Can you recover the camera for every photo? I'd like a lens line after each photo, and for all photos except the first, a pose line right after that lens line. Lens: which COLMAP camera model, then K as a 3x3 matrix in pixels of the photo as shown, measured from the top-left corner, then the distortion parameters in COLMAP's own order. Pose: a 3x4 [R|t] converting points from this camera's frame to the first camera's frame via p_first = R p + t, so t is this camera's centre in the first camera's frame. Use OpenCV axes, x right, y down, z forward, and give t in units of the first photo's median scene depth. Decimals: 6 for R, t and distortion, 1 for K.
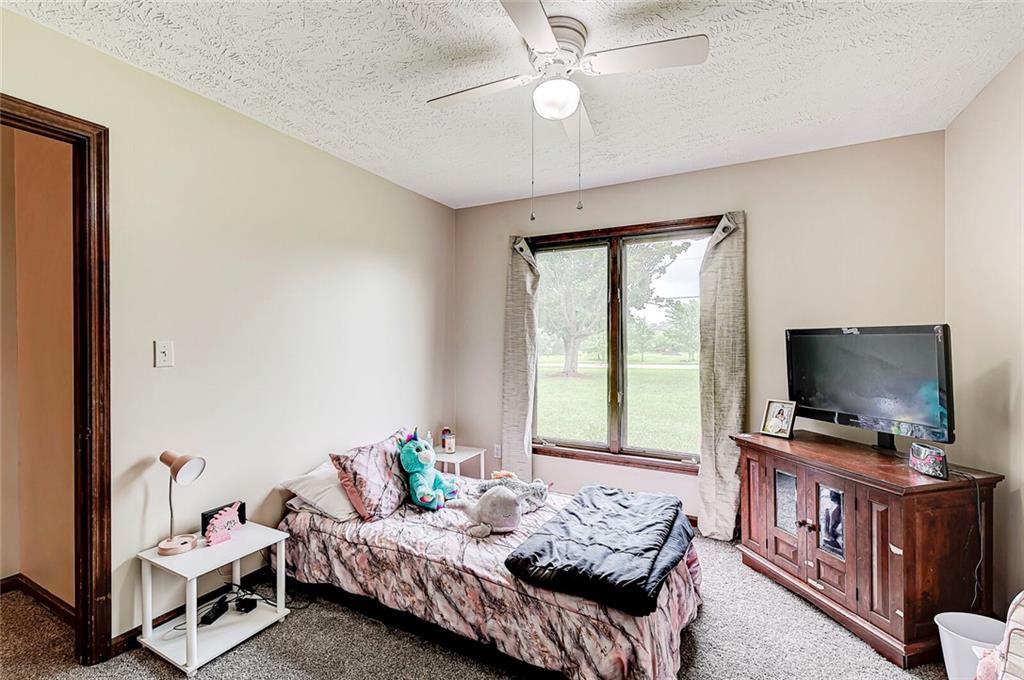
lens RADIAL K [[443.4, 0, 519.3], [0, 443.4, 339.0], [0, 0, 1]] dist [-0.004711, 0.000314]
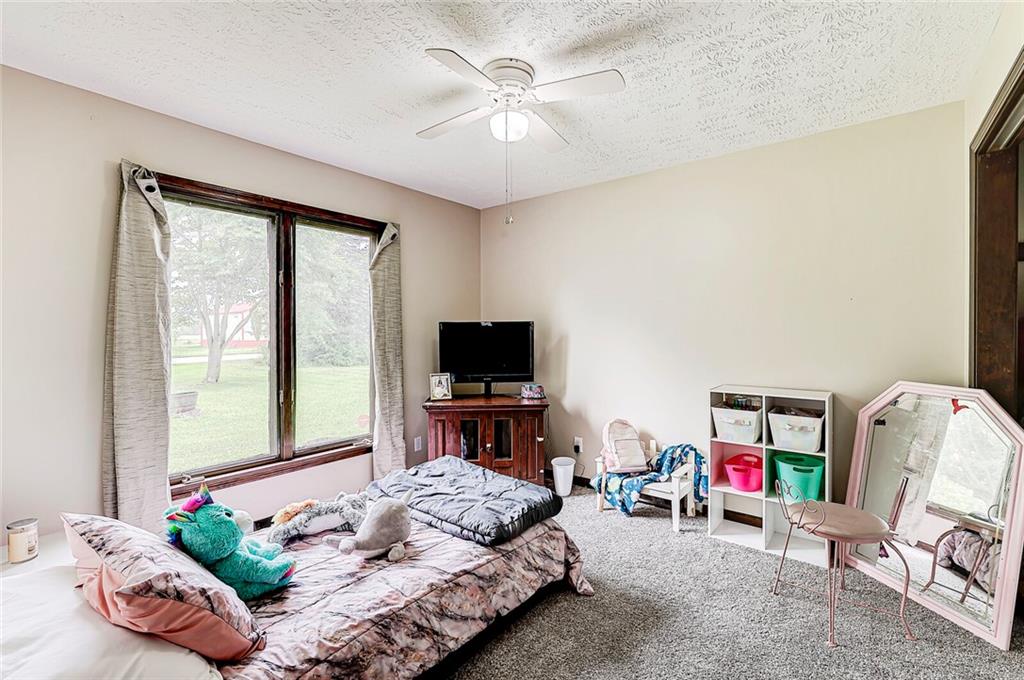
lens RADIAL K [[443.4, 0, 520.9], [0, 443.4, 333.8], [0, 0, 1]] dist [-0.004711, 0.000314]
pose [[0.194432, -0.007602, 0.980887, -0.921726], [0.003199, 0.999970, 0.007116, 0.007083], [-0.980911, 0.001755, 0.194450, 0.630842]]
